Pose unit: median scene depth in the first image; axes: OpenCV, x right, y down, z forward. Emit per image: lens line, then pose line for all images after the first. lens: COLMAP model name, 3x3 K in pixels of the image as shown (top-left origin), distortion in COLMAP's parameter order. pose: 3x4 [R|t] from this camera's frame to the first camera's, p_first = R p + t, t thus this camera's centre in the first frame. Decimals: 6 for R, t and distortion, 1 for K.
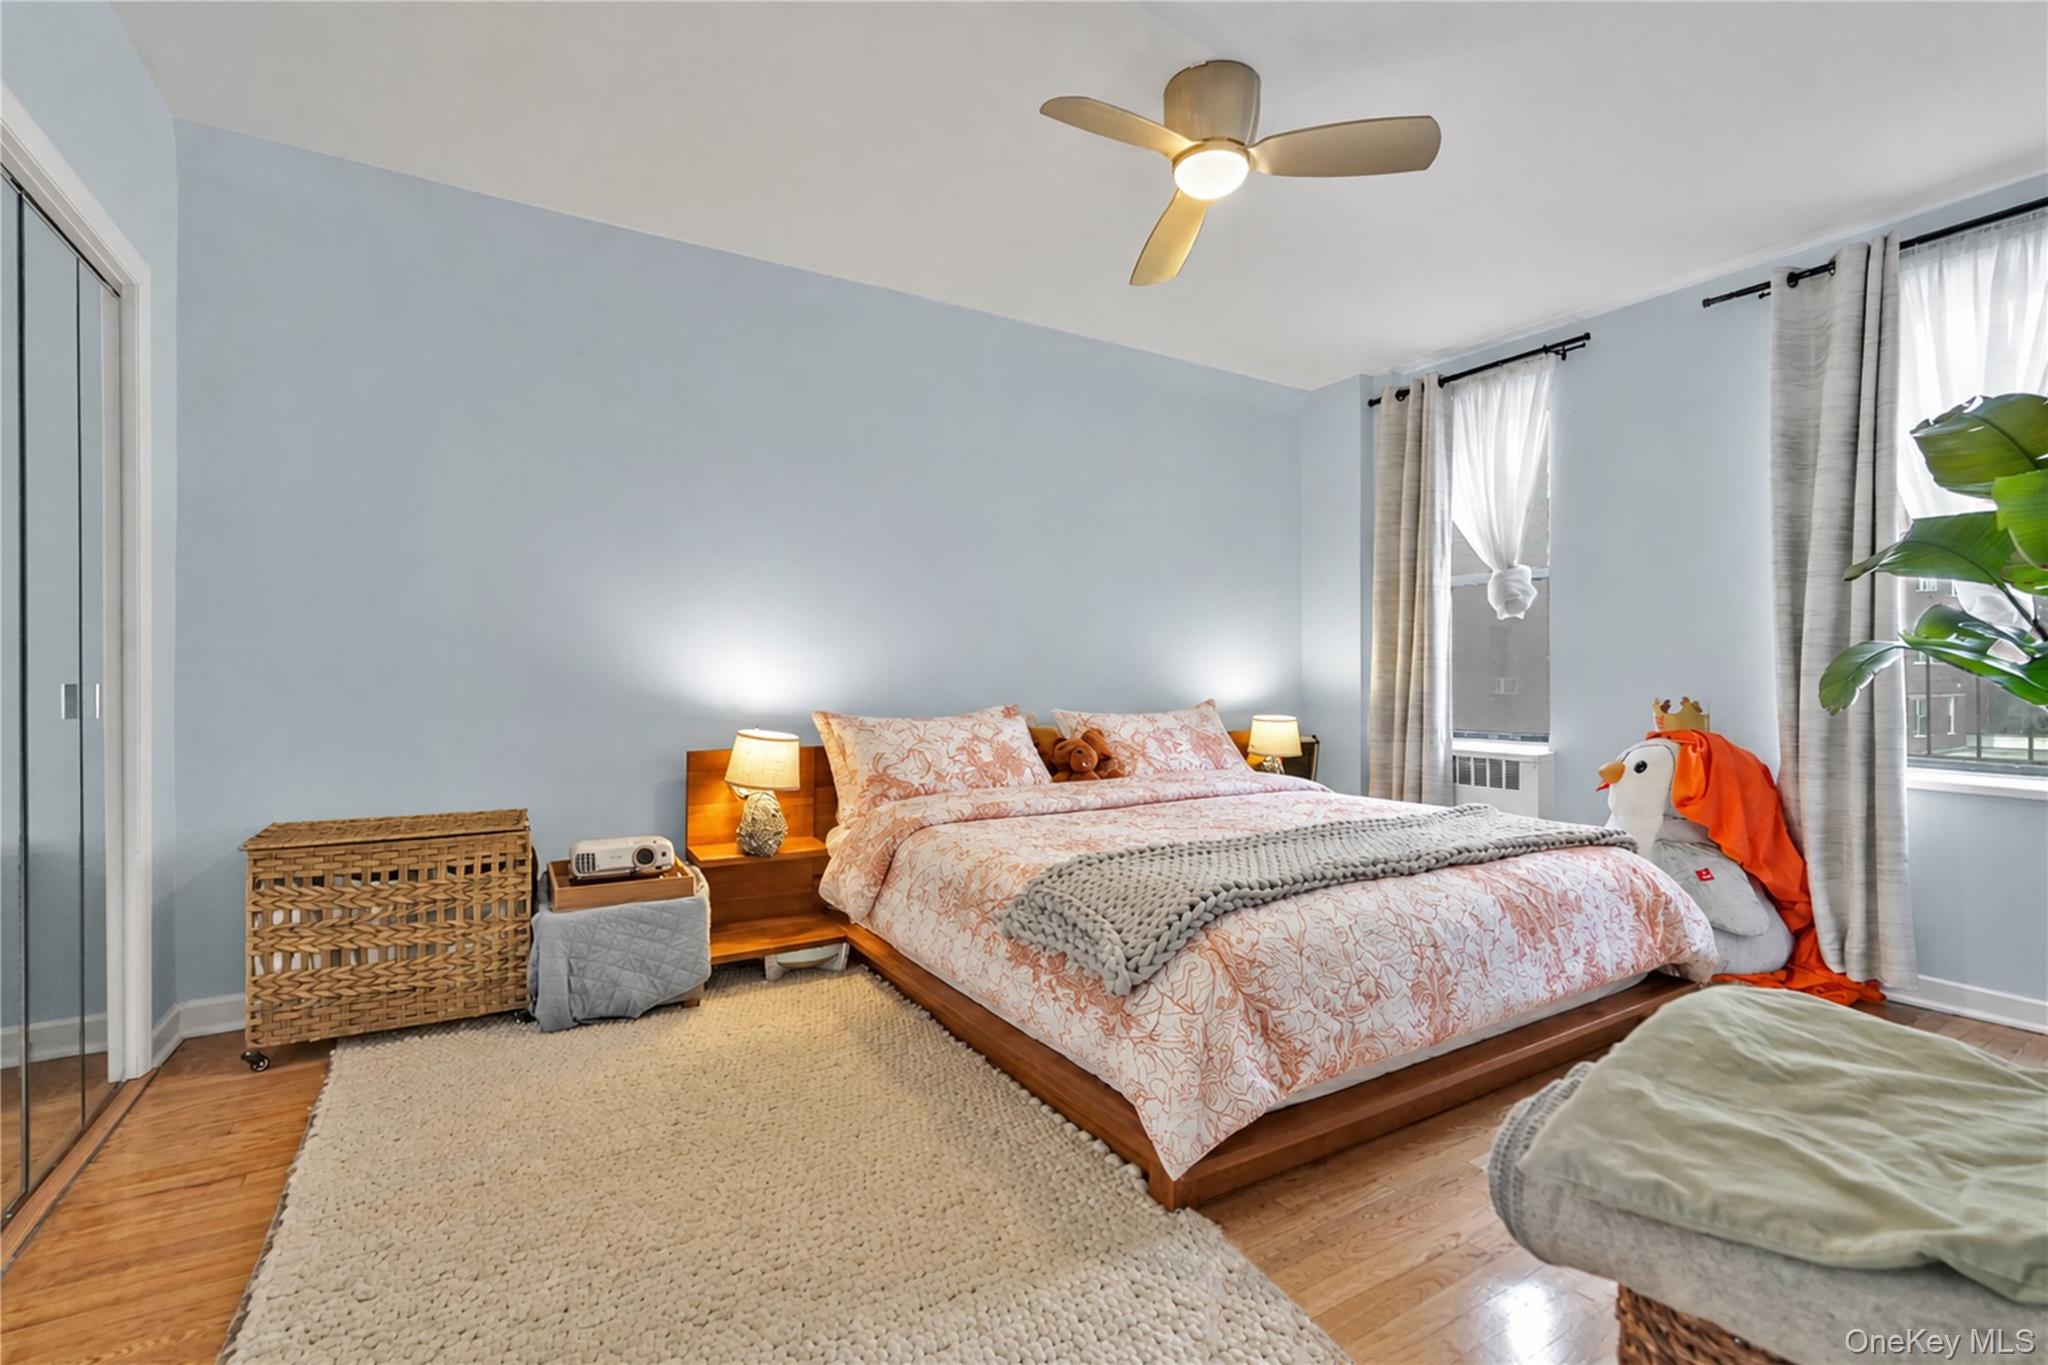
lens RADIAL K [[914.7, 0, 1016.5], [0, 914.7, 688.5], [0, 0, 1]] dist [-0.013156, 0.007279]
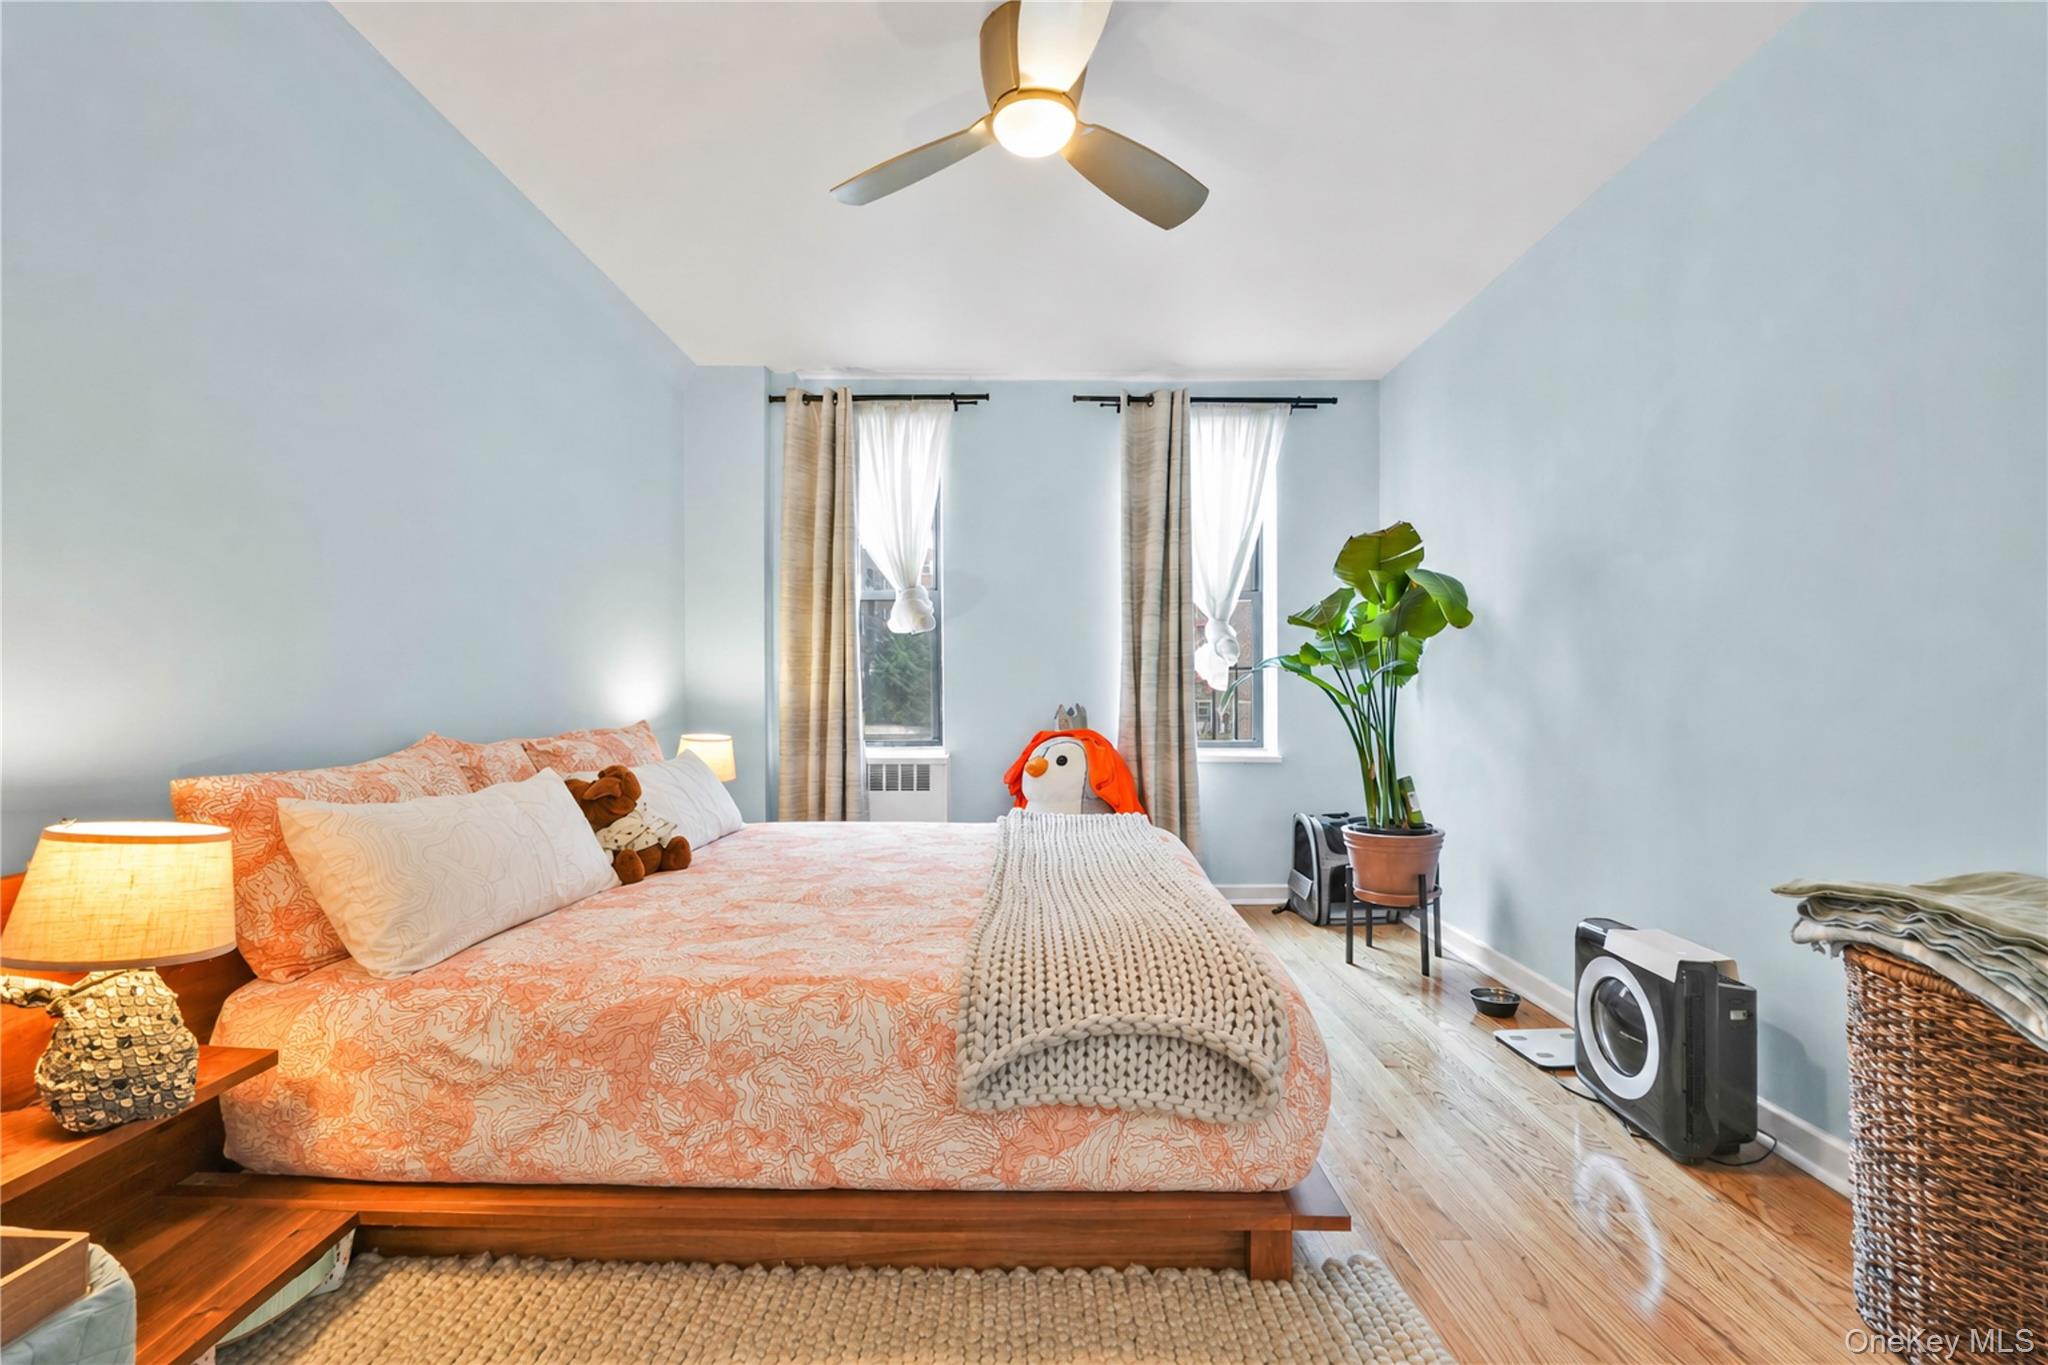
lens RADIAL K [[914.7, 0, 1019.0], [0, 914.7, 674.4], [0, 0, 1]] dist [-0.013156, 0.007279]
pose [[0.521276, 0.010541, 0.853323, -0.324454], [0.010678, 0.999765, -0.018873, -0.006323], [-0.853321, 0.018950, 0.521041, 0.331612]]
